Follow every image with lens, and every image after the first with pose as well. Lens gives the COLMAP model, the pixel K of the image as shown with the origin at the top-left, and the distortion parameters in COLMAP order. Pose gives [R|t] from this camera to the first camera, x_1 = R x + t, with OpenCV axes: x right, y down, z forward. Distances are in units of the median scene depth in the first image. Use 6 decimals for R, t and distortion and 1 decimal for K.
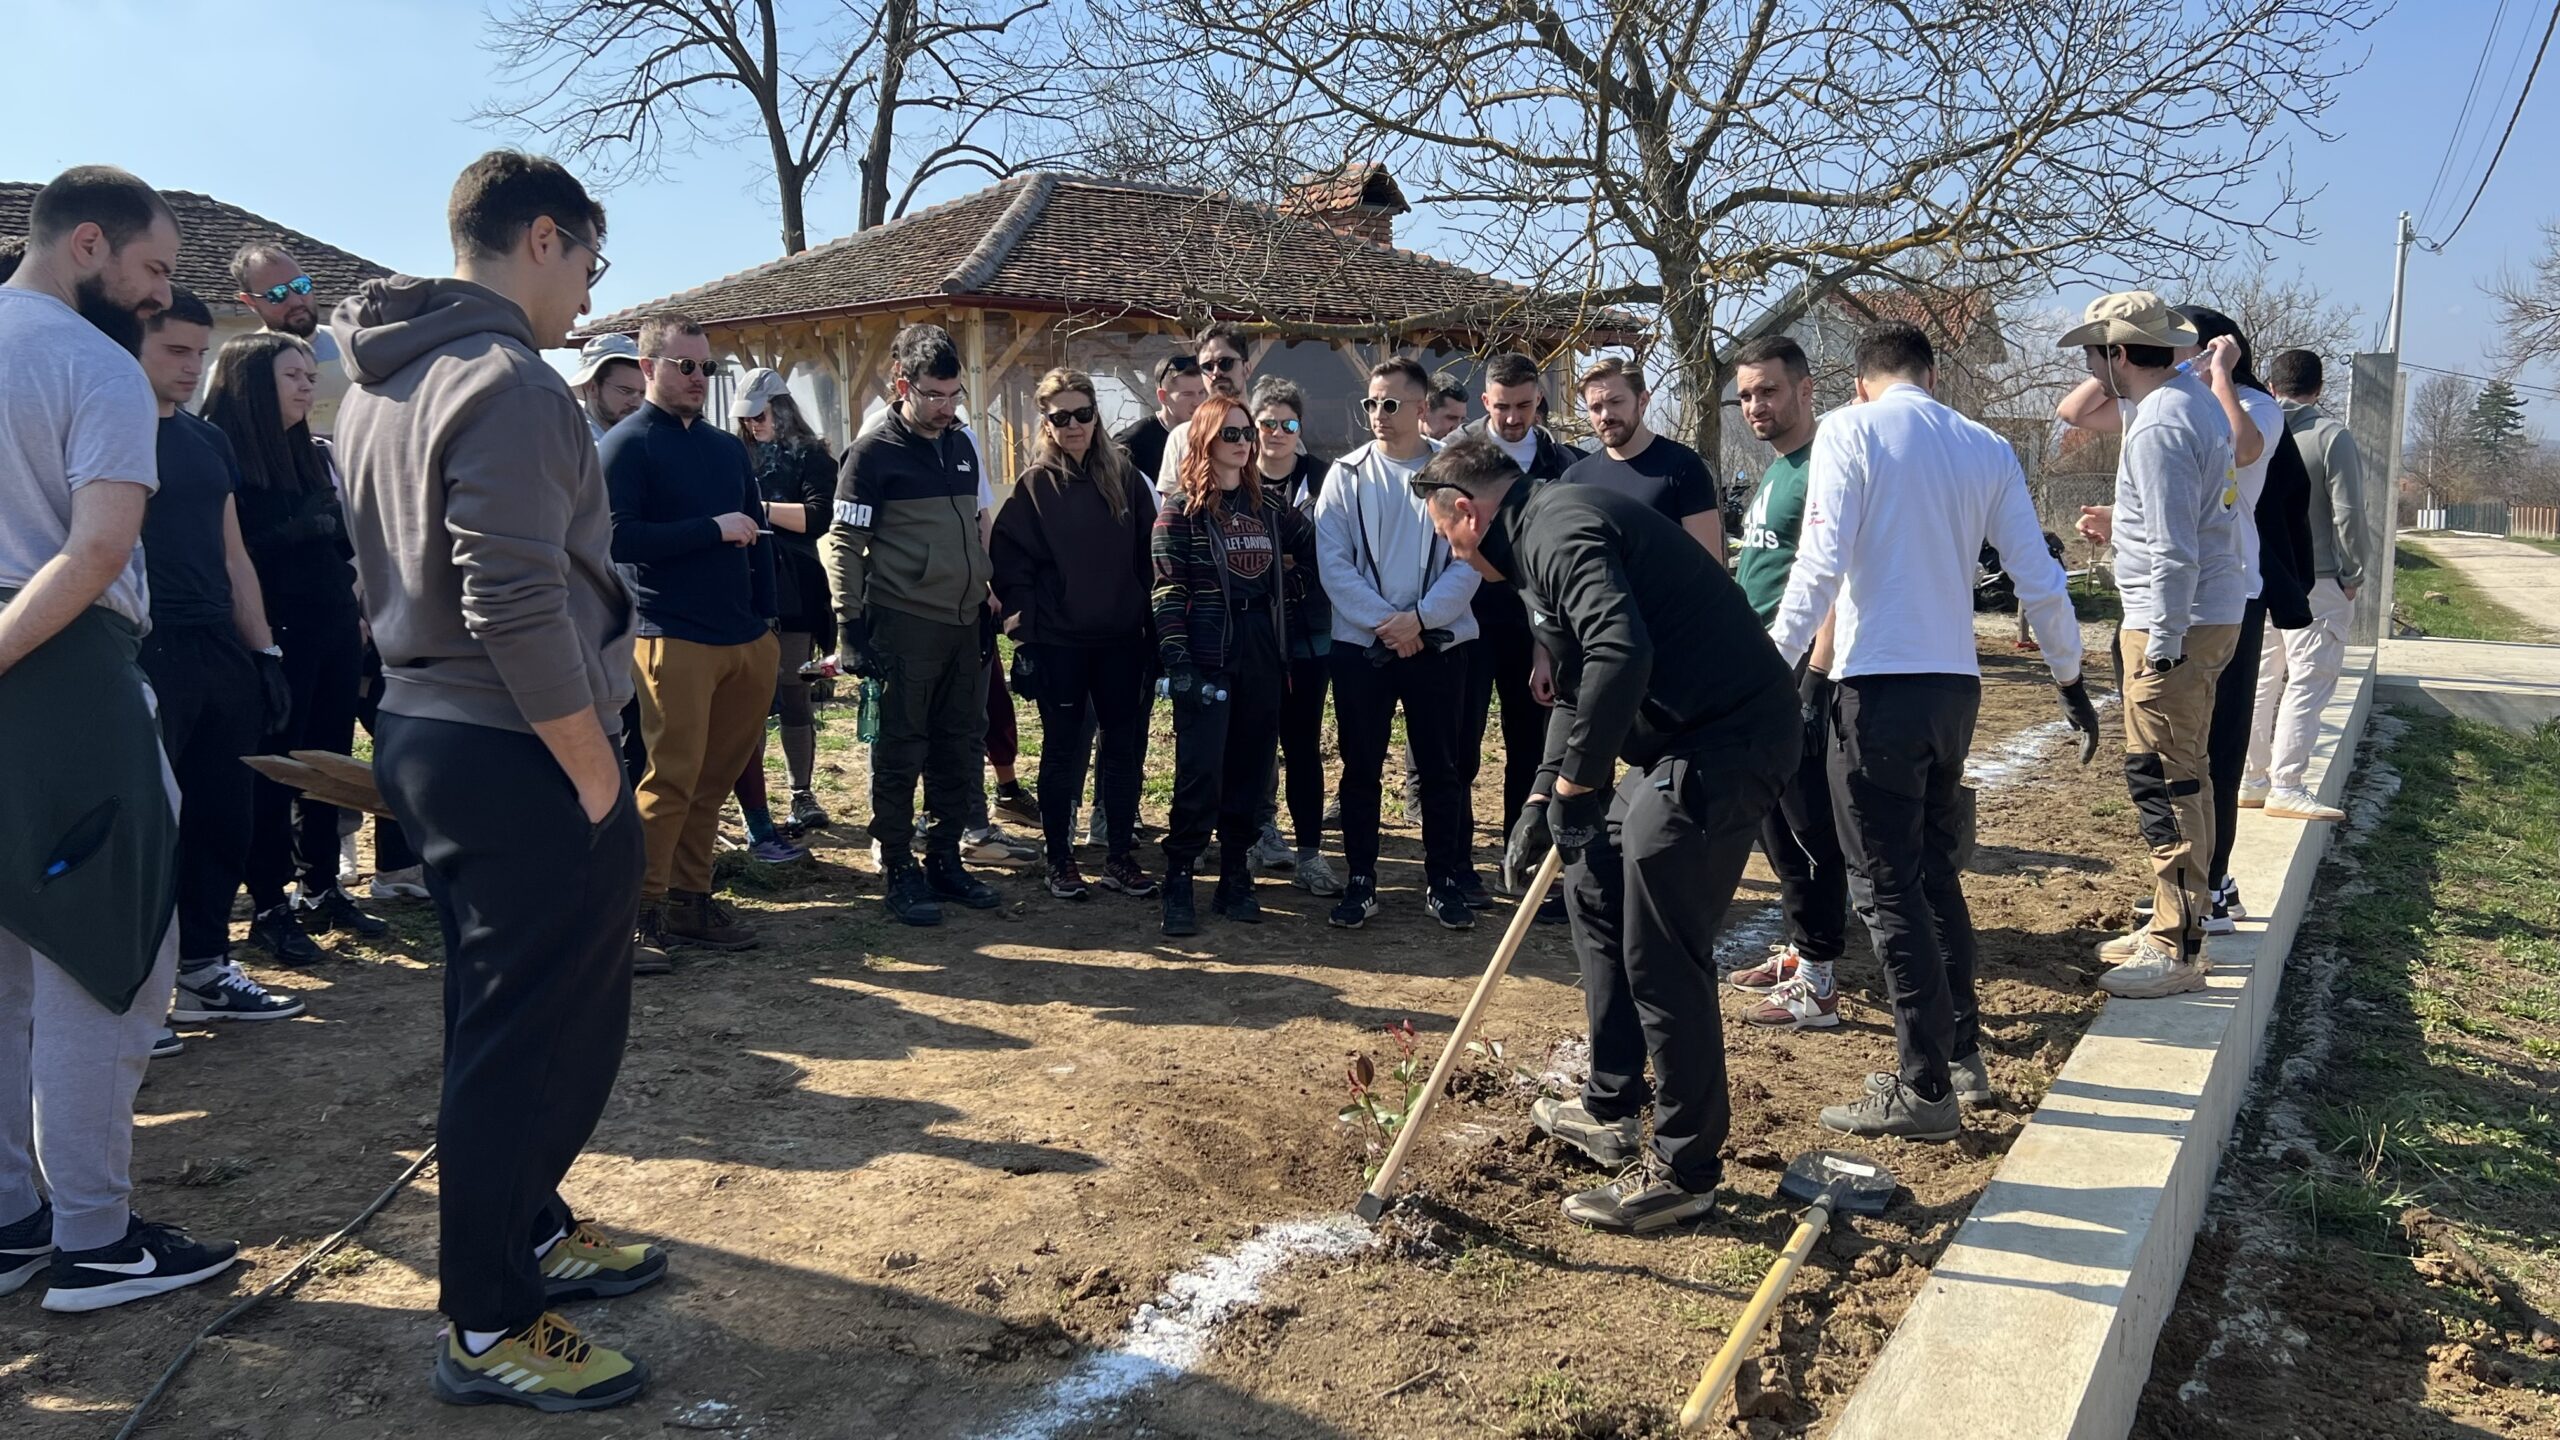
lens RADIAL K [[2121.0, 0, 1280.0], [0, 2121.0, 720.0], [0, 0, 1]] dist [0.070713, -0.111476]
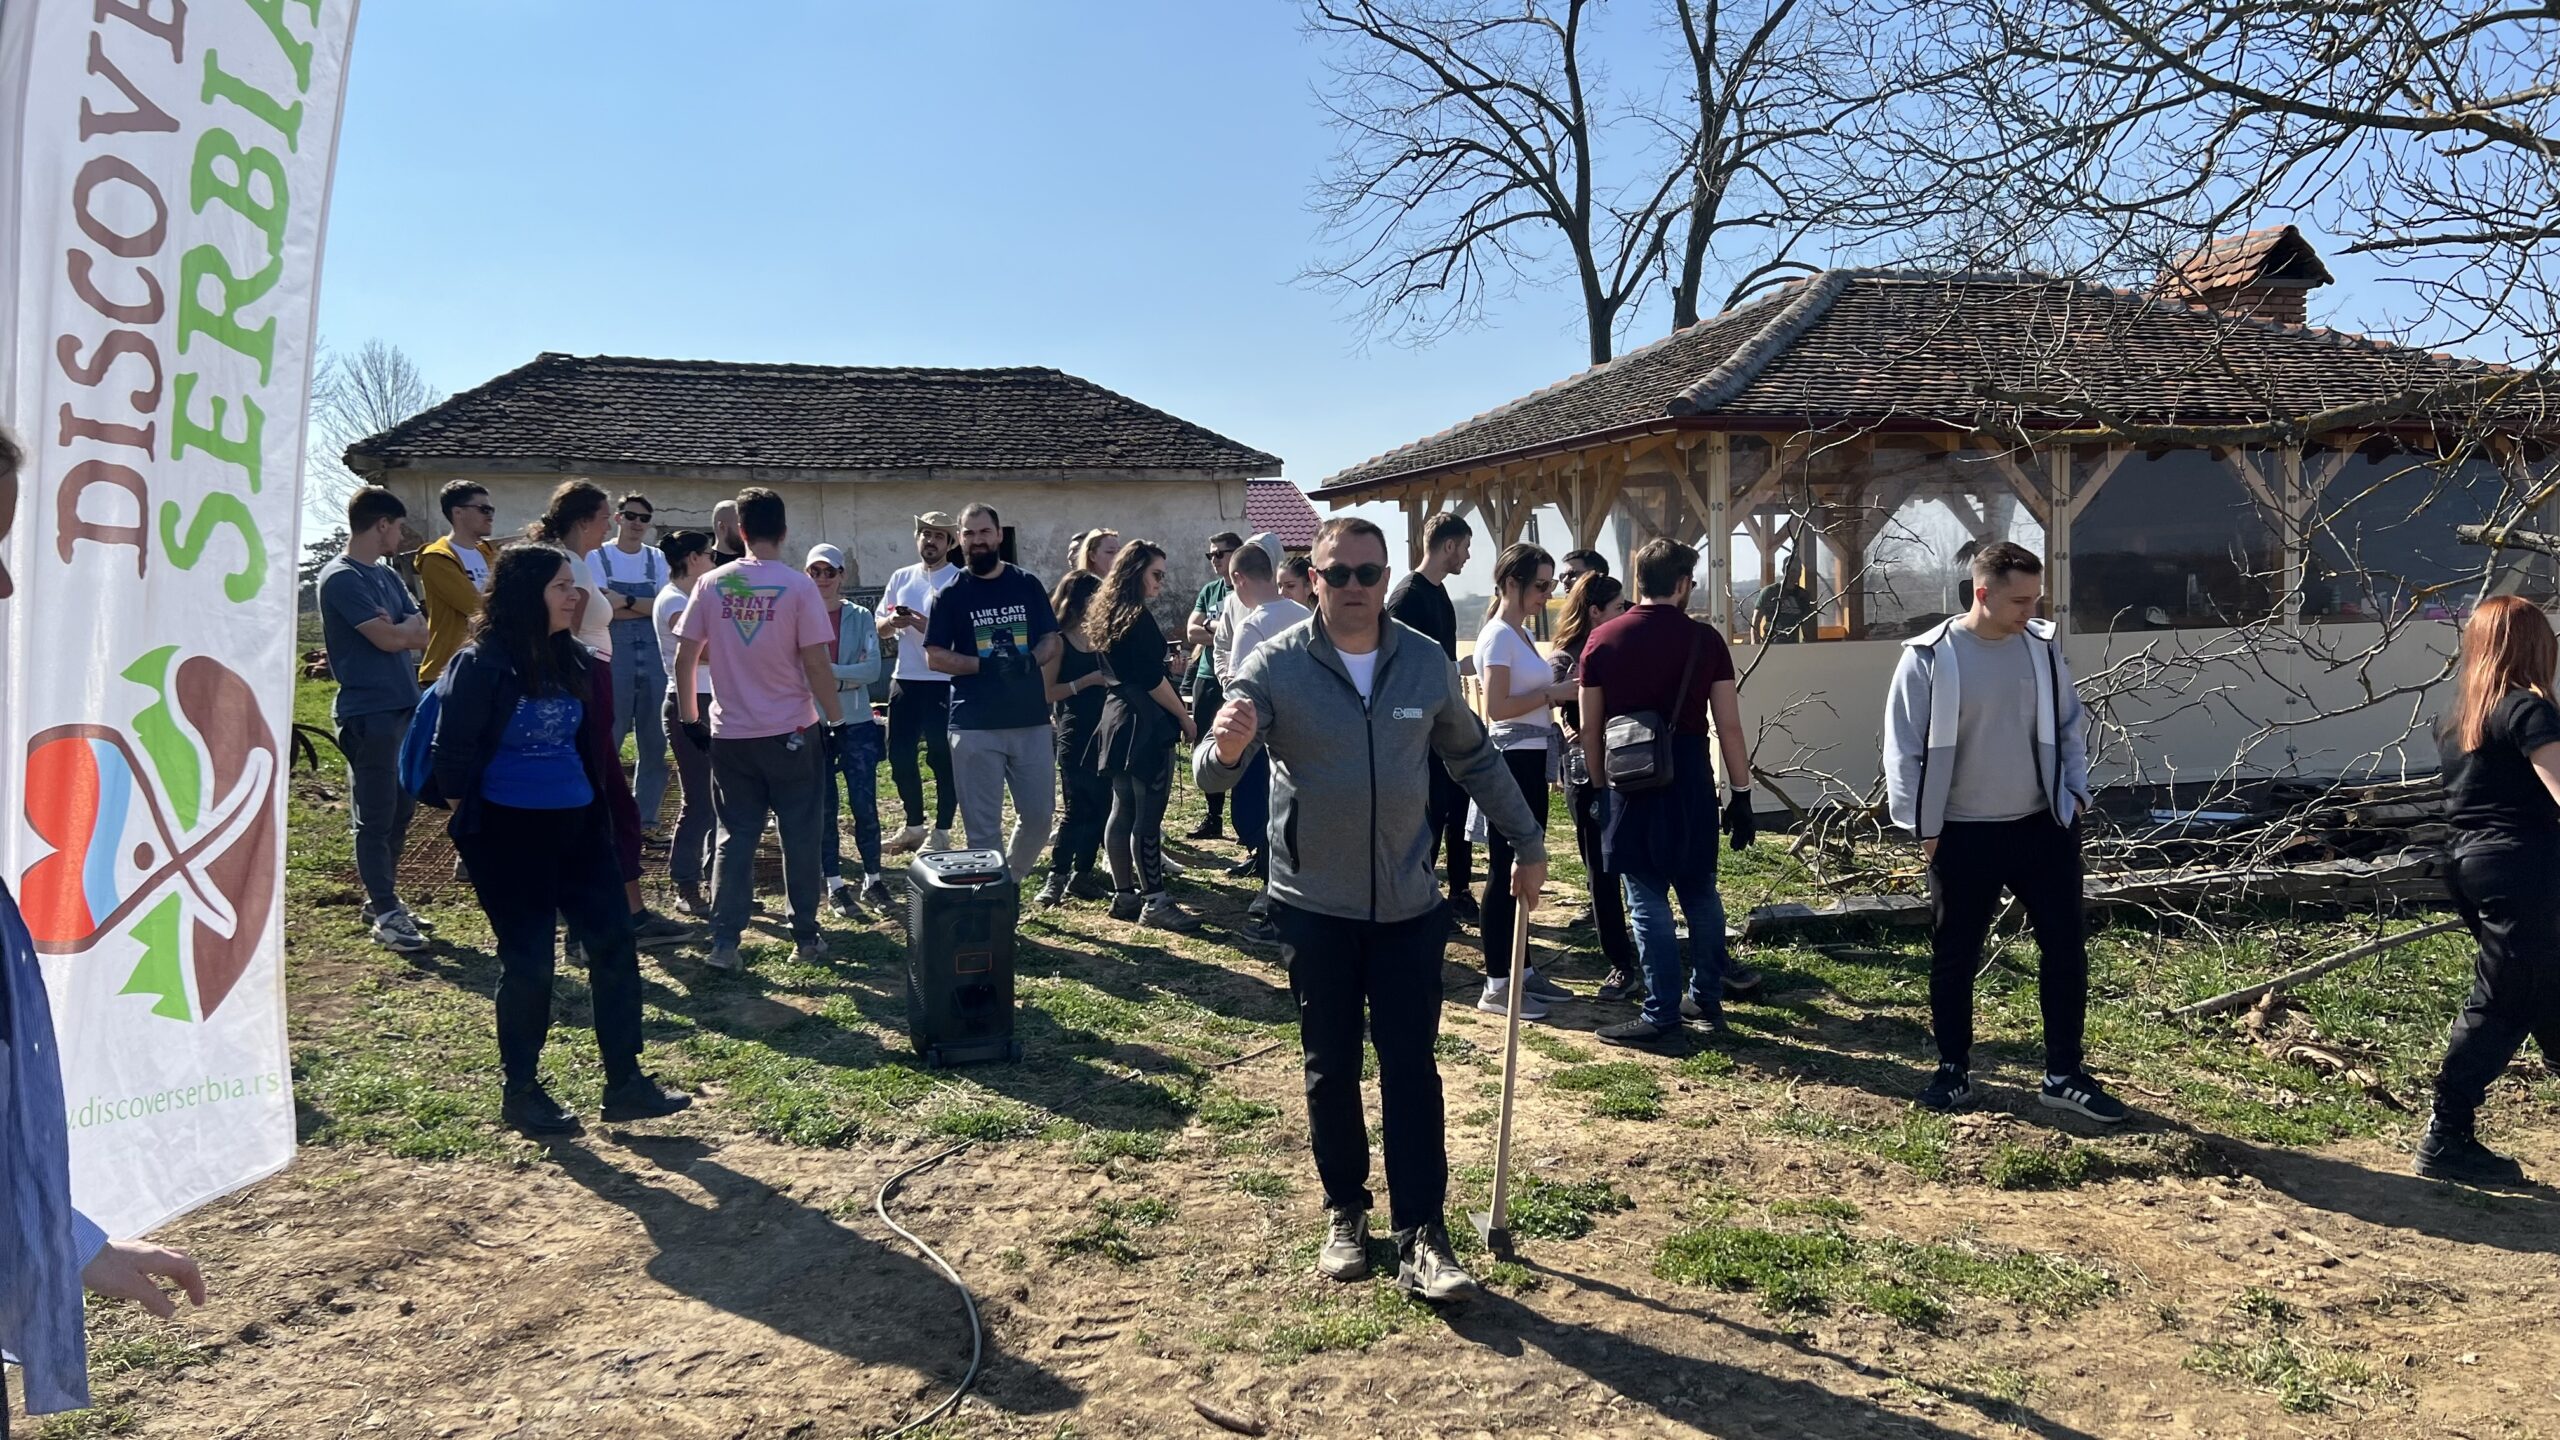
lens RADIAL K [[1915.2, 0, 1284.5], [0, 1915.2, 731.0], [0, 0, 1]] dist [0.052557, -0.065095]
pose [[0.906999, 0.014521, -0.420883, 0.012242], [-0.033043, 0.998778, -0.036749, -0.031248], [0.419835, 0.047238, 0.906370, 0.180684]]
